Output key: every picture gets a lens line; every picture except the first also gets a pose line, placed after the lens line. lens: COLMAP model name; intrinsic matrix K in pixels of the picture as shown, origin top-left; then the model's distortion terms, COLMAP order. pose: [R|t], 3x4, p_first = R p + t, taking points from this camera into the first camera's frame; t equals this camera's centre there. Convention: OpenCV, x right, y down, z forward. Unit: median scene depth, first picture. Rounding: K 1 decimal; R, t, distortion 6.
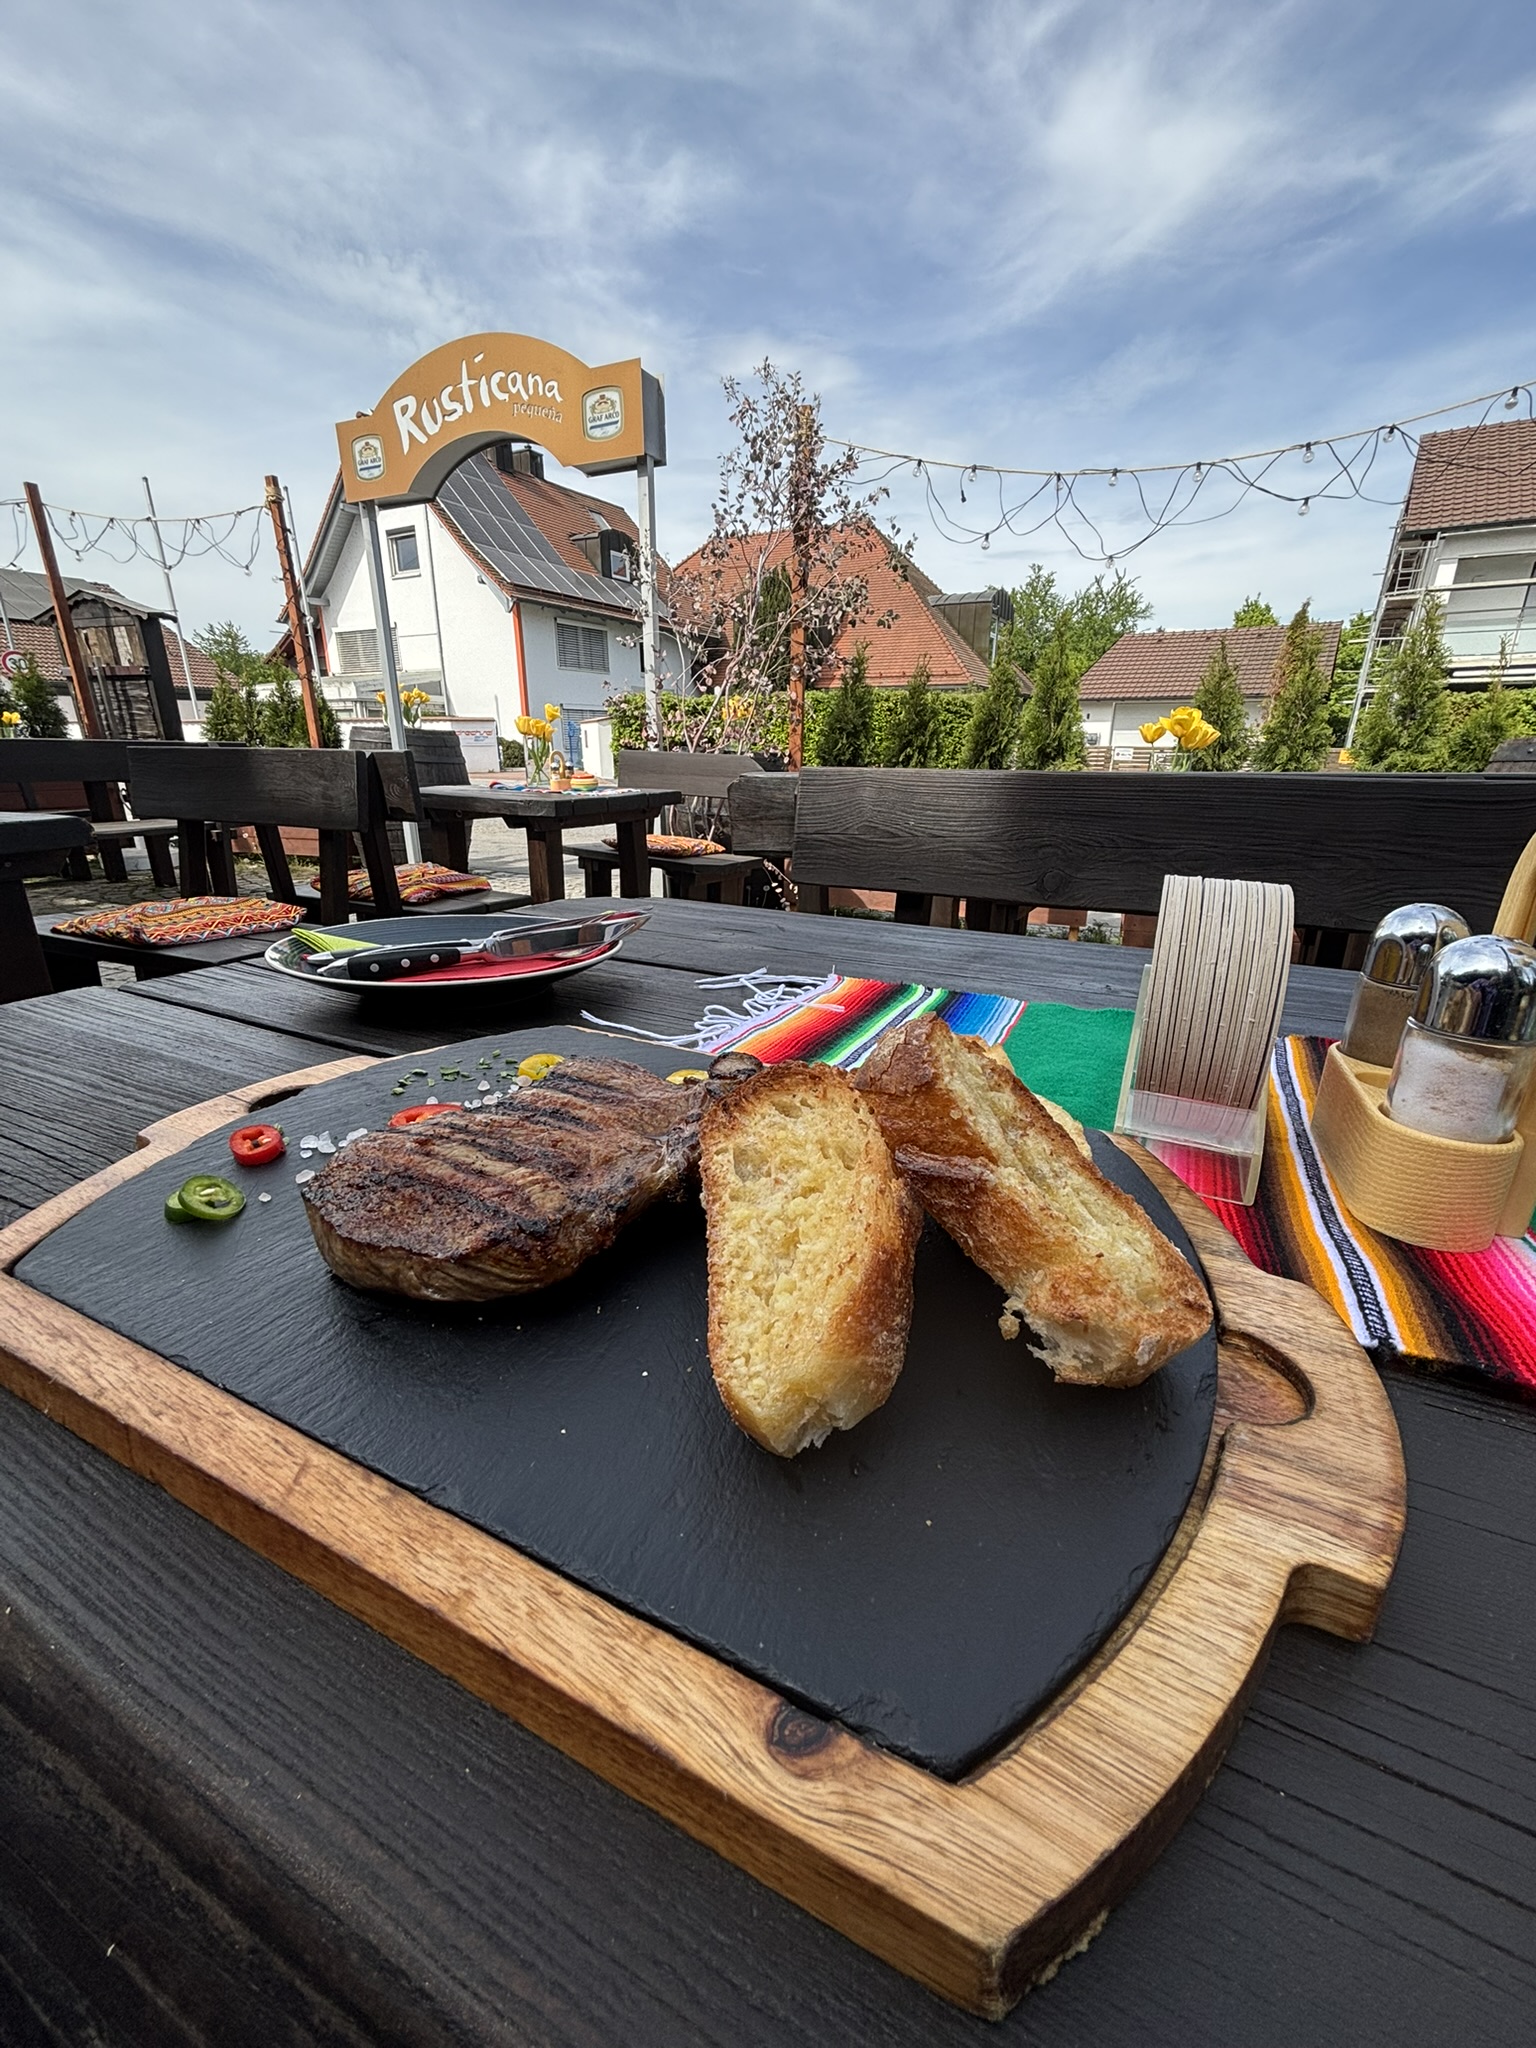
lens RADIAL K [[815.9, 0, 769.7], [0, 815.9, 1025.3], [0, 0, 1]] dist [-0.000395, -0.000340]
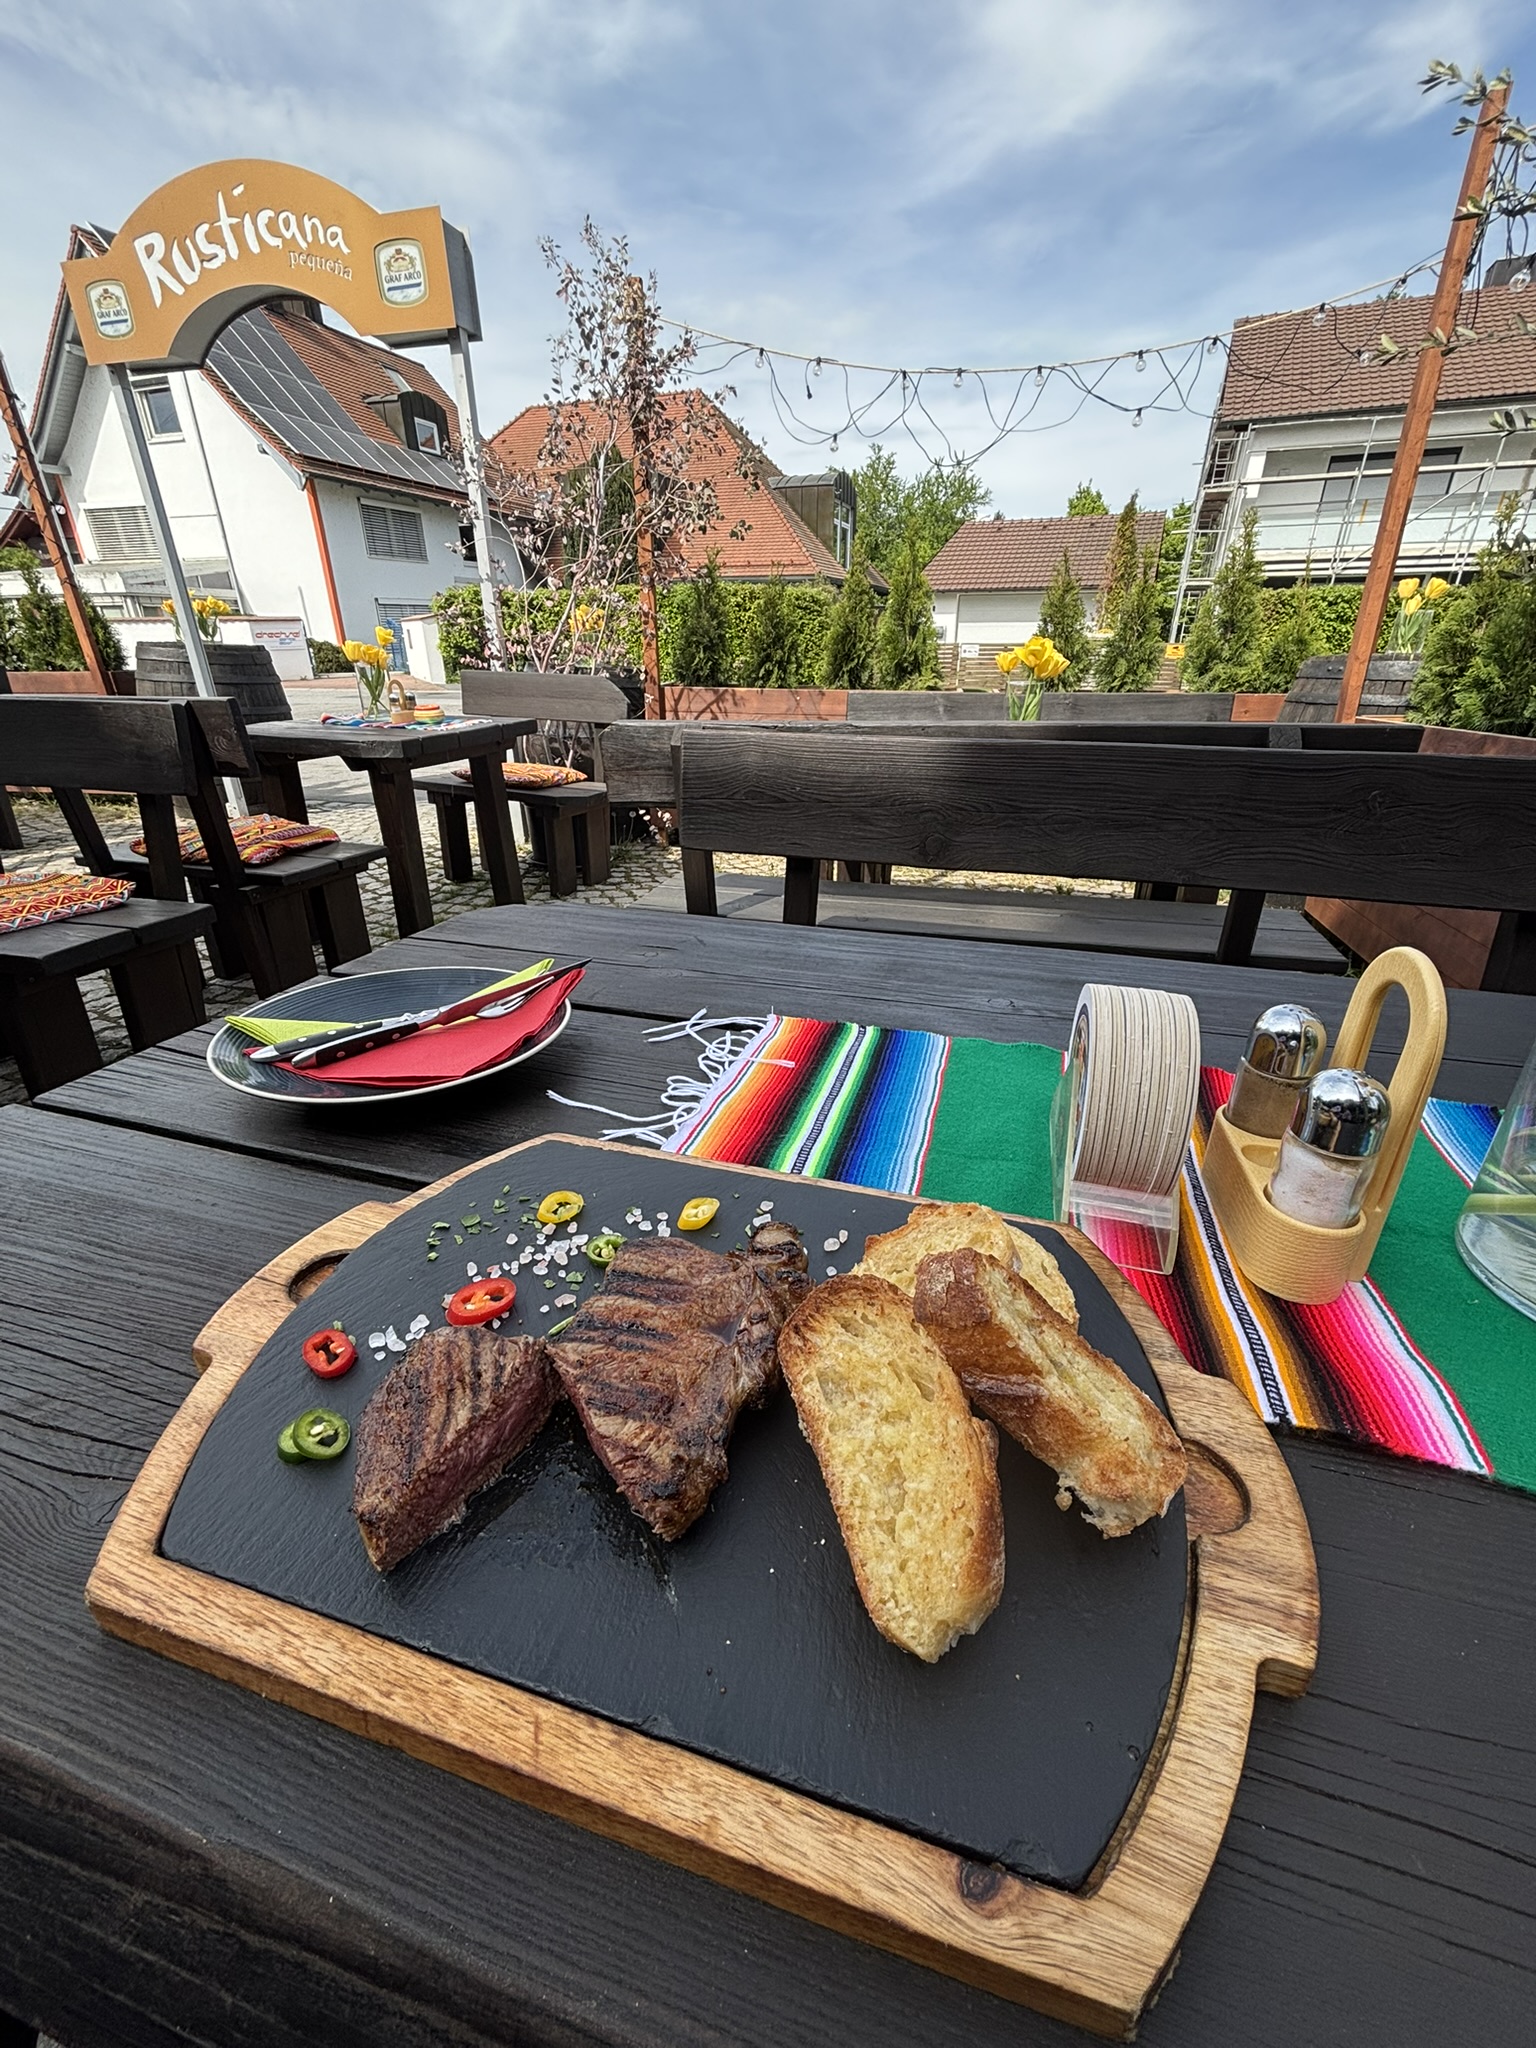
lens RADIAL K [[815.9, 0, 763.9], [0, 815.9, 1021.0], [0, 0, 1]] dist [-0.000395, -0.000340]
pose [[0.985672, -0.080816, 0.148050, -0.117681], [0.063794, 0.991160, 0.116325, -0.233300], [-0.156142, -0.105214, 0.982115, -0.059628]]
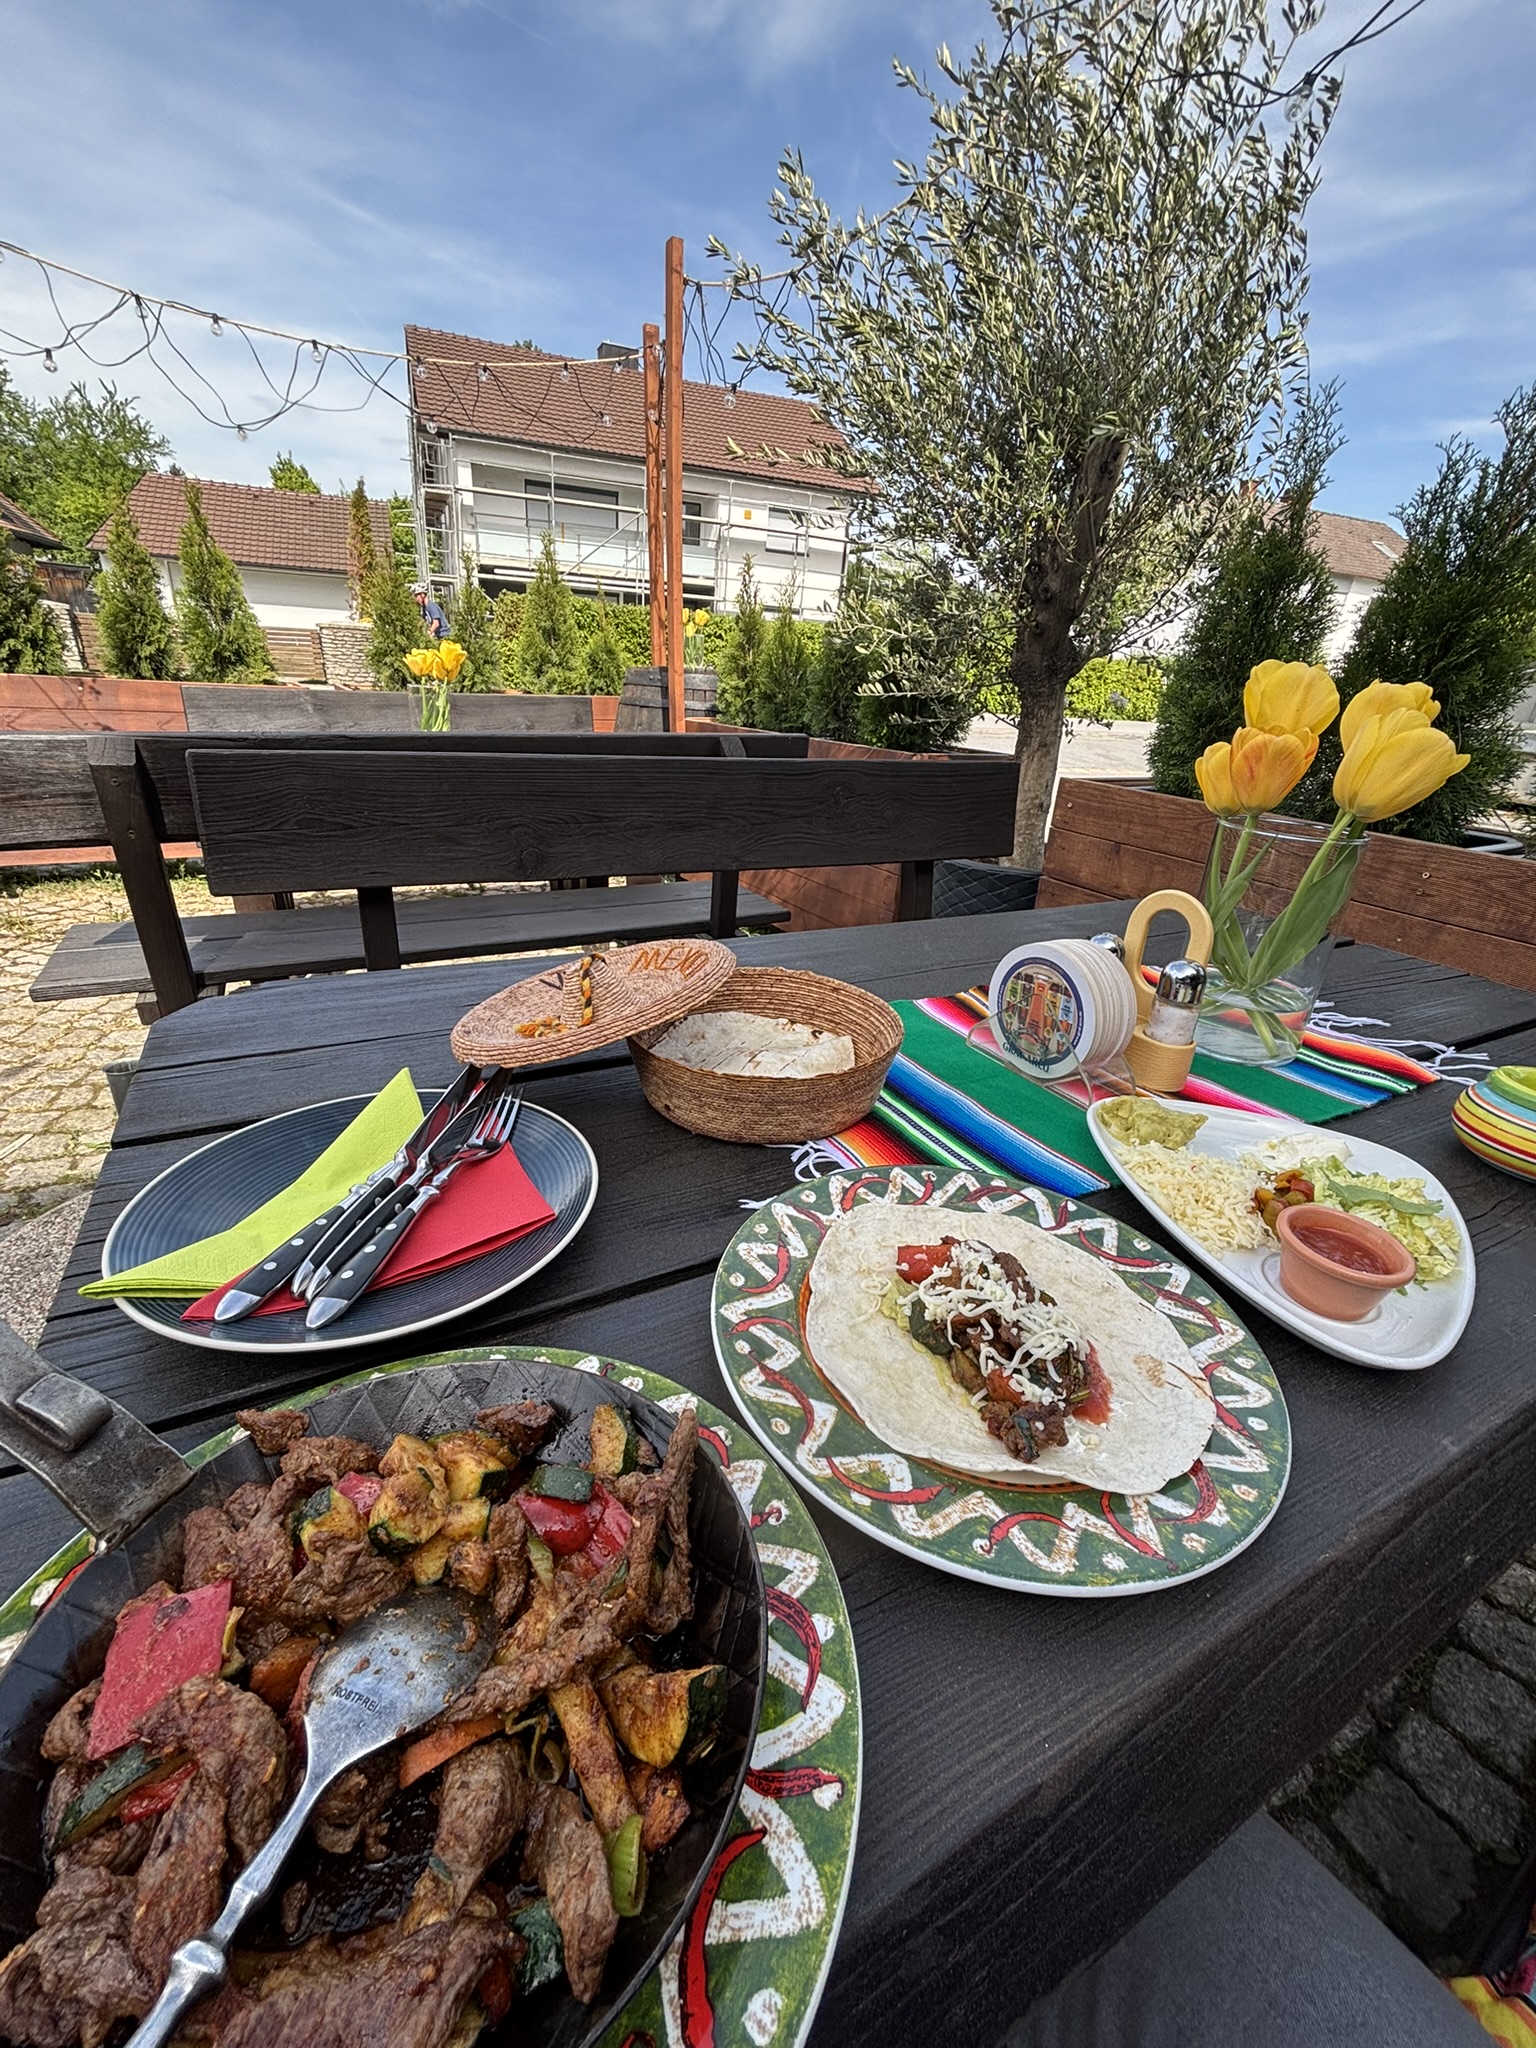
lens RADIAL K [[815.9, 0, 767.5], [0, 815.9, 1022.3], [0, 0, 1]] dist [-0.000395, -0.000340]
pose [[0.554027, -0.317933, 0.769397, -0.985239], [0.208923, 0.947725, 0.241182, -0.460830], [-0.805857, 0.027123, 0.591489, 0.364549]]
